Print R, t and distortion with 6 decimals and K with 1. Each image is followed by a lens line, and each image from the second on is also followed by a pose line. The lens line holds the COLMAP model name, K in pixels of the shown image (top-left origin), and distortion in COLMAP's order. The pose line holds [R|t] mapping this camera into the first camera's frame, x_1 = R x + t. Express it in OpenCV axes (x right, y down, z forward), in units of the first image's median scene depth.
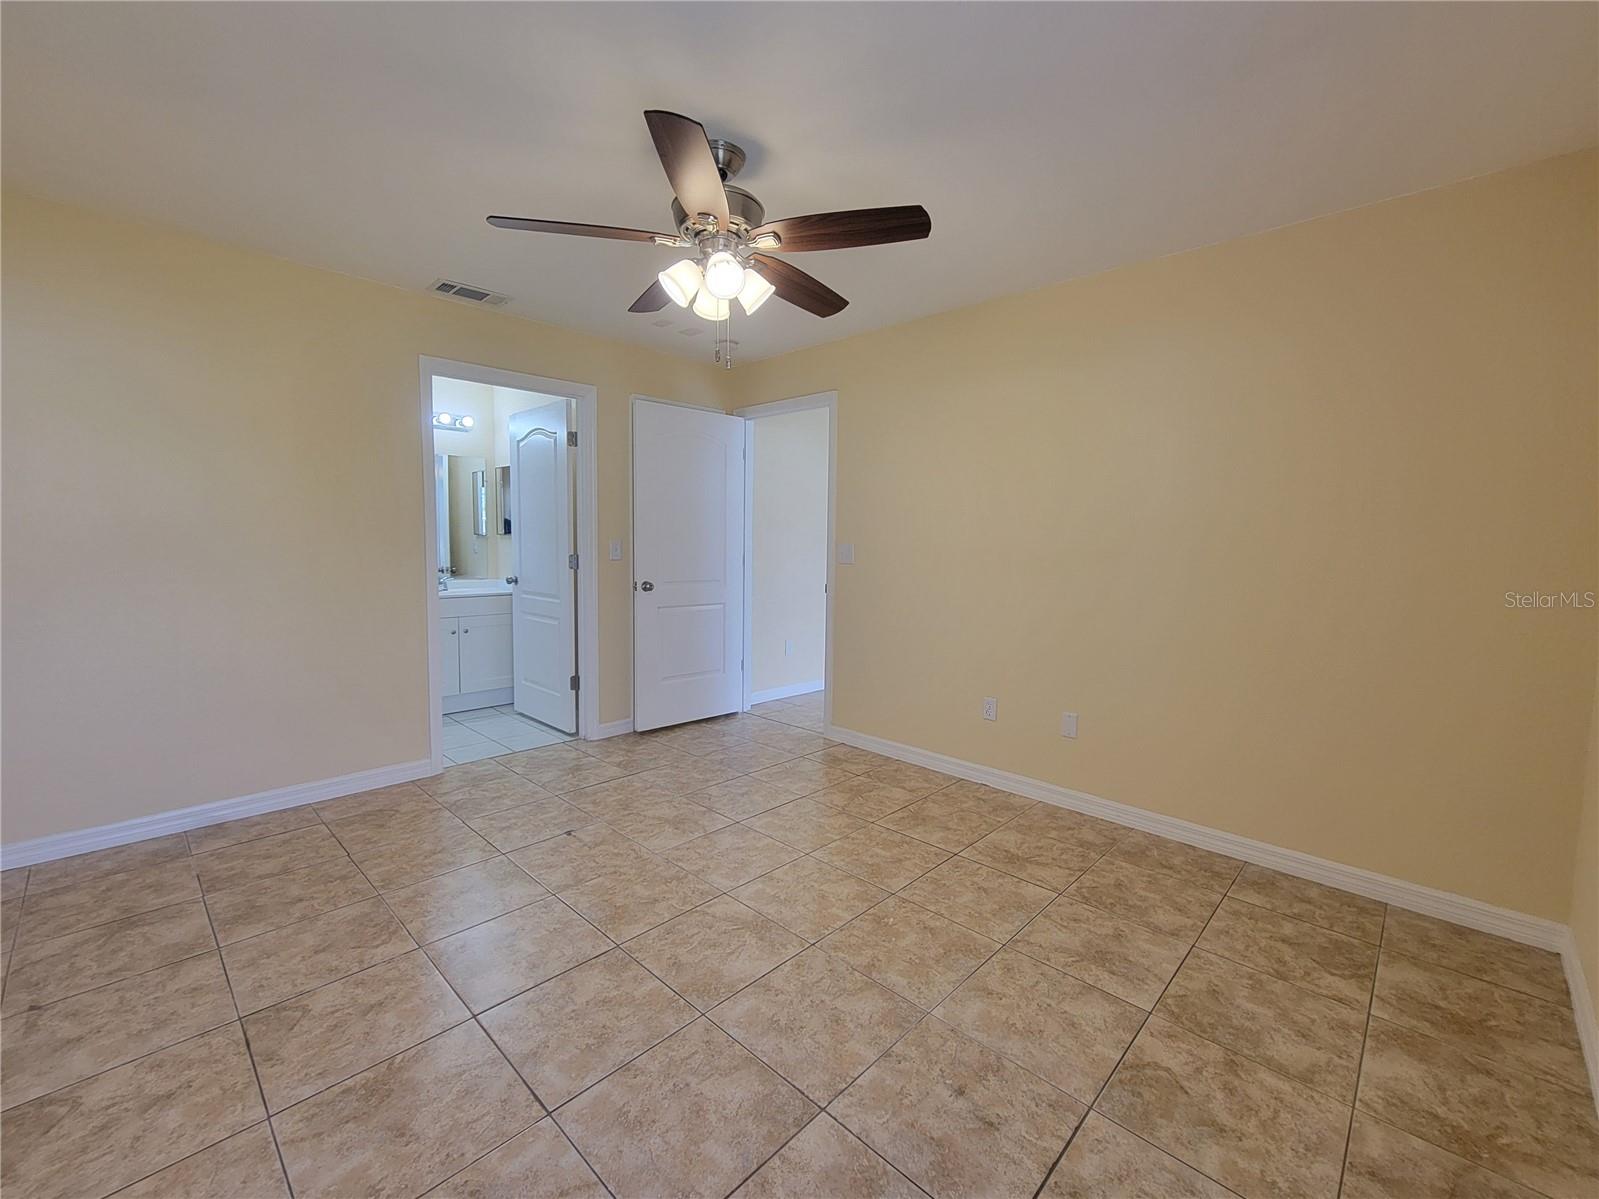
lens RADIAL K [[654.9, 0, 794.2], [0, 654.9, 602.2], [0, 0, 1]] dist [0.003739, 0.000692]
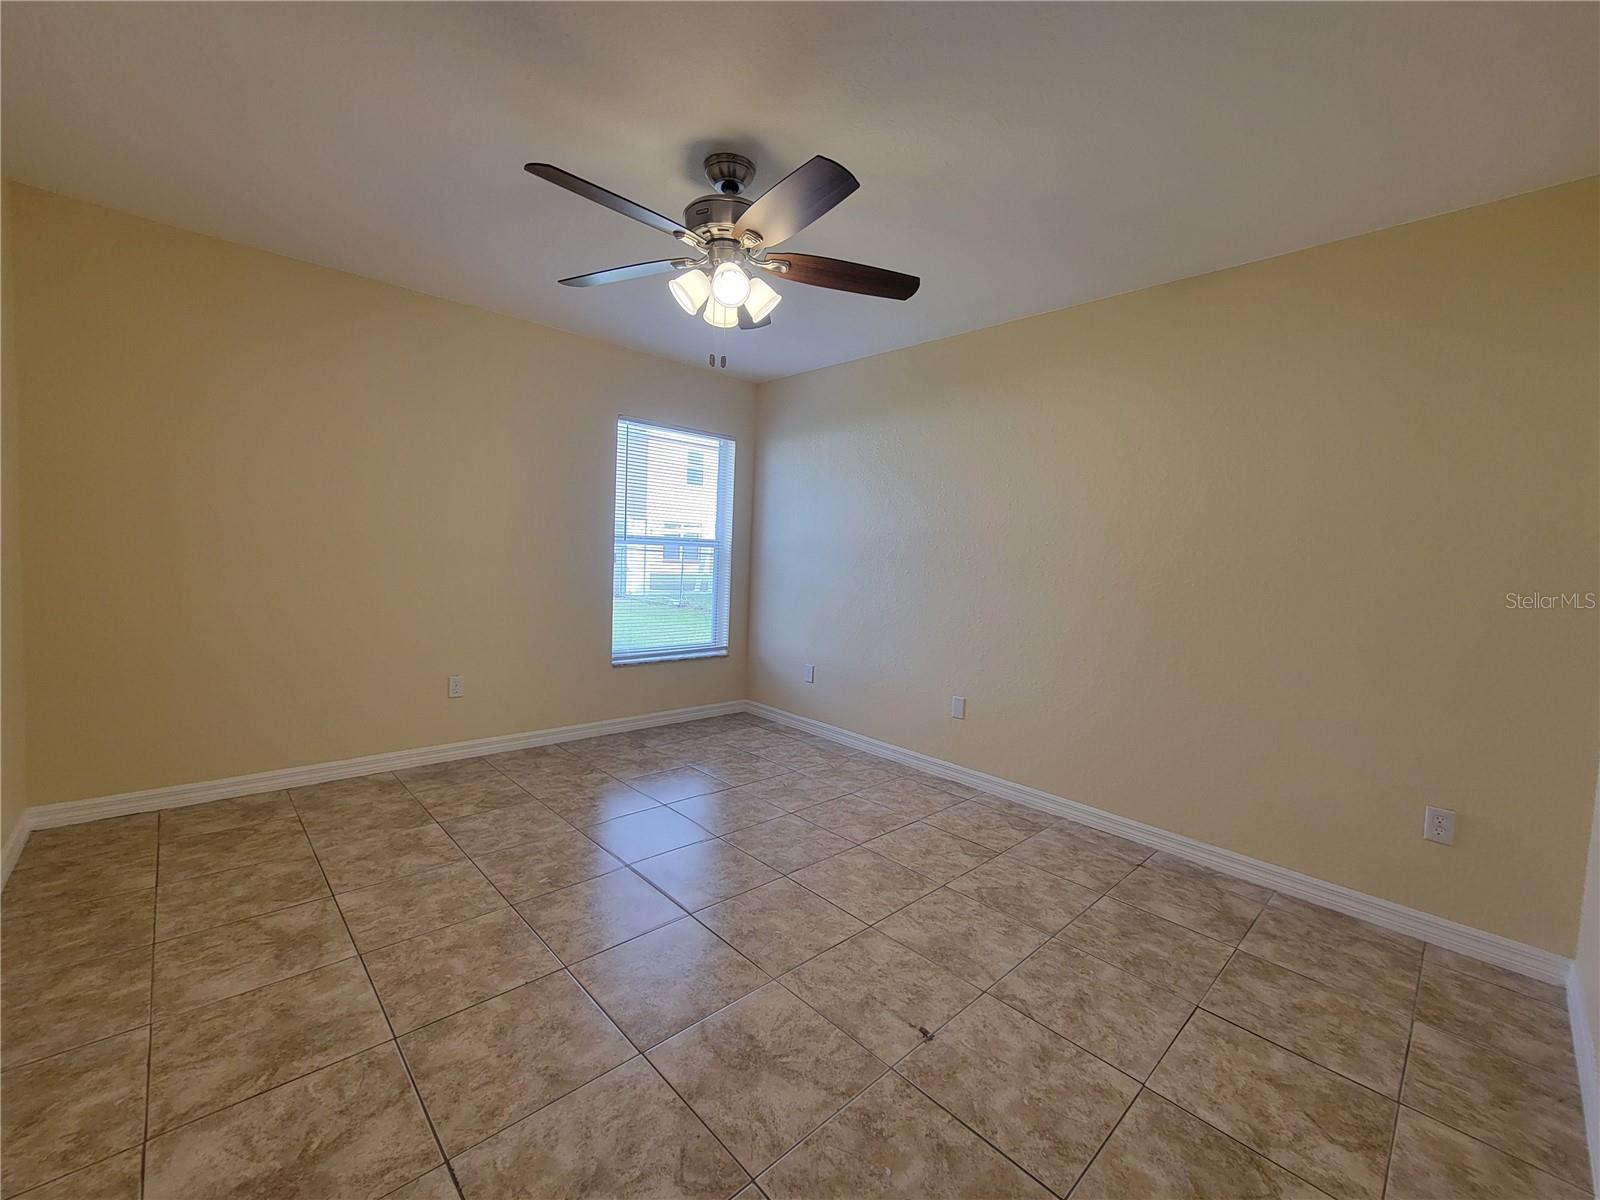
lens RADIAL K [[655.3, 0, 794.7], [0, 655.3, 598.4], [0, 0, 1]] dist [0.003739, 0.000692]
pose [[-0.996906, -0.064989, 0.044204, -0.289701], [-0.056782, 0.984379, 0.166656, -0.180678], [-0.054345, 0.163631, -0.985024, 1.999372]]
